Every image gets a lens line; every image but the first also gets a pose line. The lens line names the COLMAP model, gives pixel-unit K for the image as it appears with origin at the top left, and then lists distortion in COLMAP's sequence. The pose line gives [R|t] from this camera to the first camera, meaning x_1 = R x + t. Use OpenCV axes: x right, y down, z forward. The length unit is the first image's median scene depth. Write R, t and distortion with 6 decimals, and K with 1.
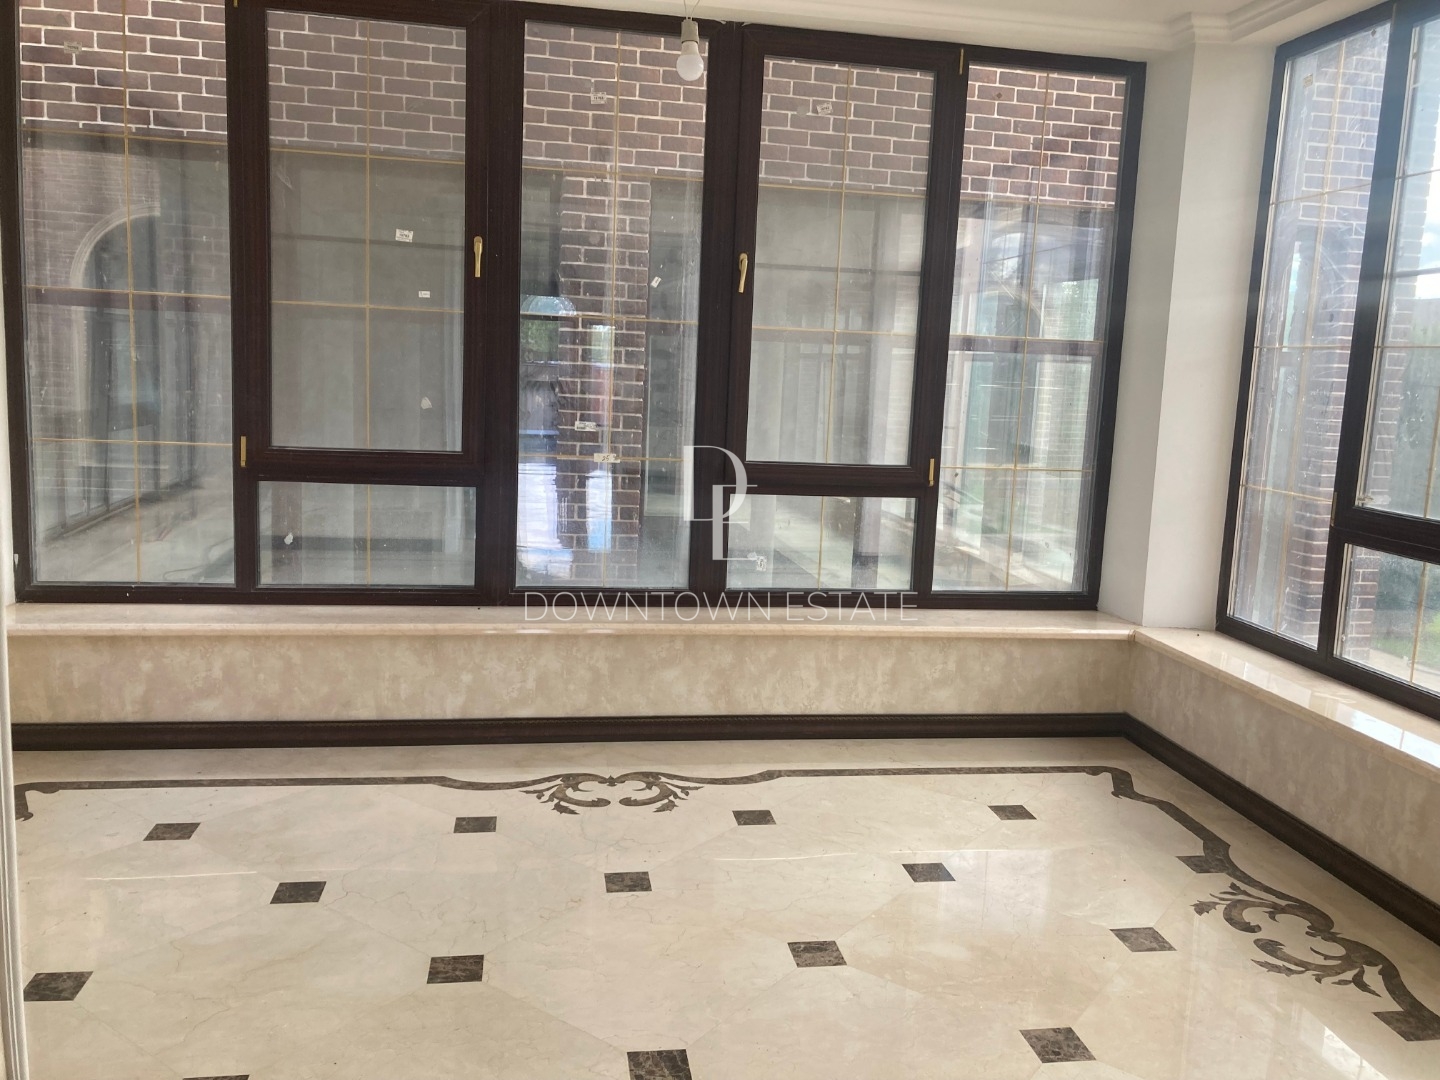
lens RADIAL K [[1171.2, 0, 733.2], [0, 1171.2, 536.9], [0, 0, 1]] dist [0.013225, -0.037655]
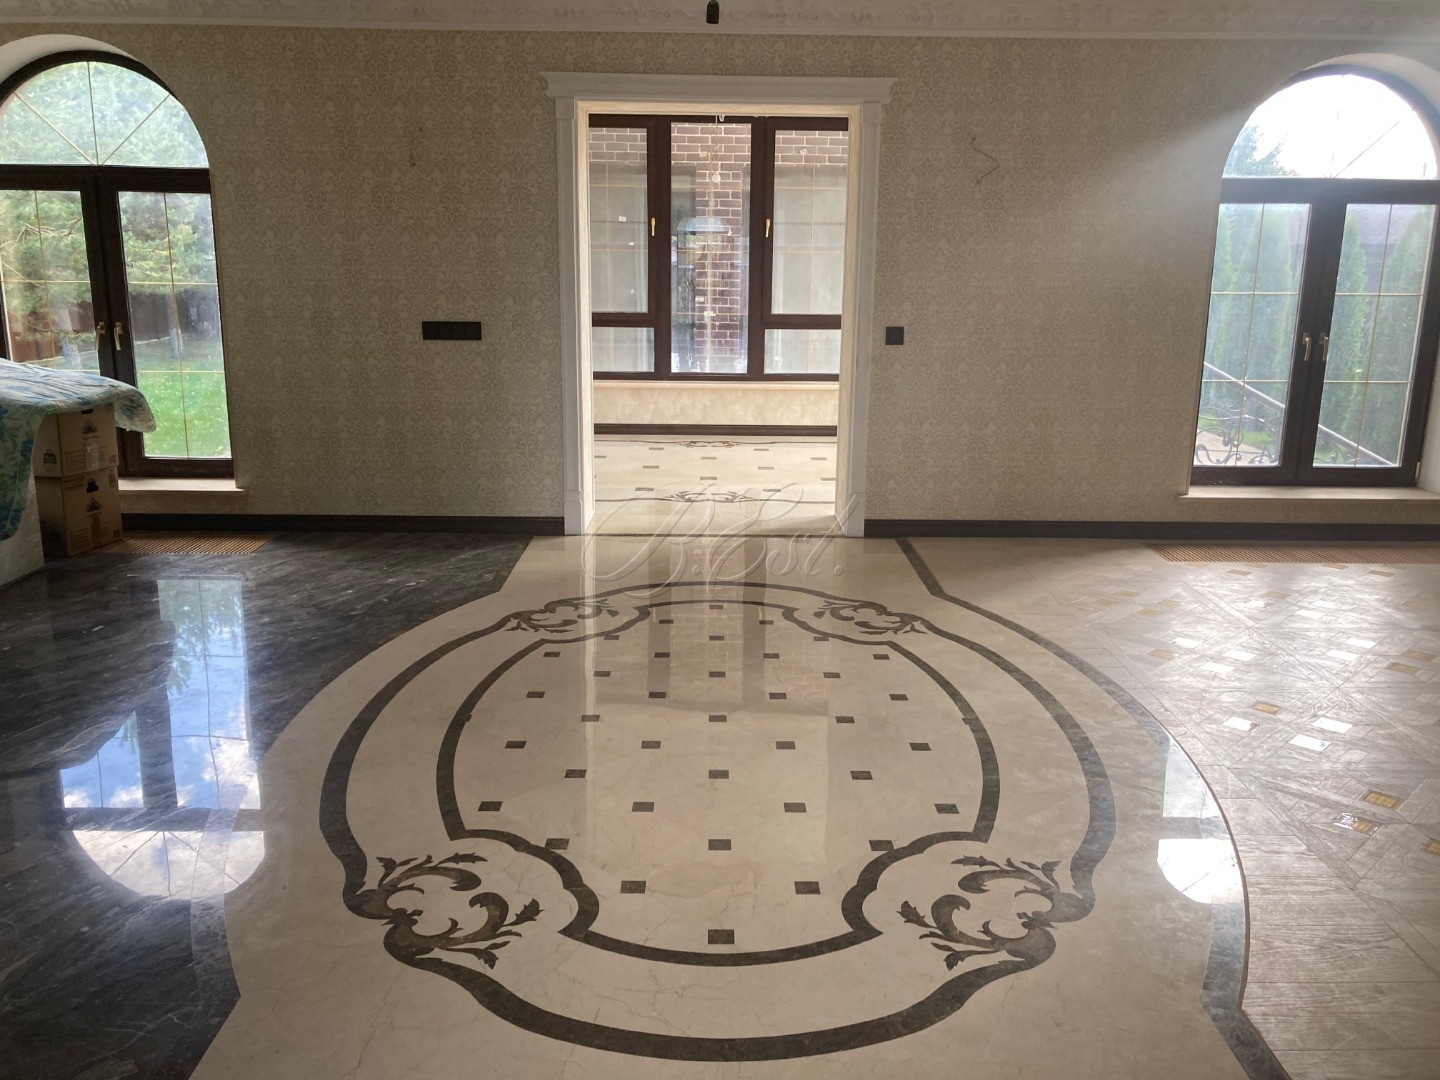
lens RADIAL K [[1171.2, 0, 722.3], [0, 1171.2, 551.4], [0, 0, 1]] dist [0.013225, -0.037655]
pose [[0.987179, -0.002560, -0.159596, 0.303300], [0.015885, 0.996483, 0.082275, 0.220490], [0.158825, -0.083755, 0.983748, -1.388304]]
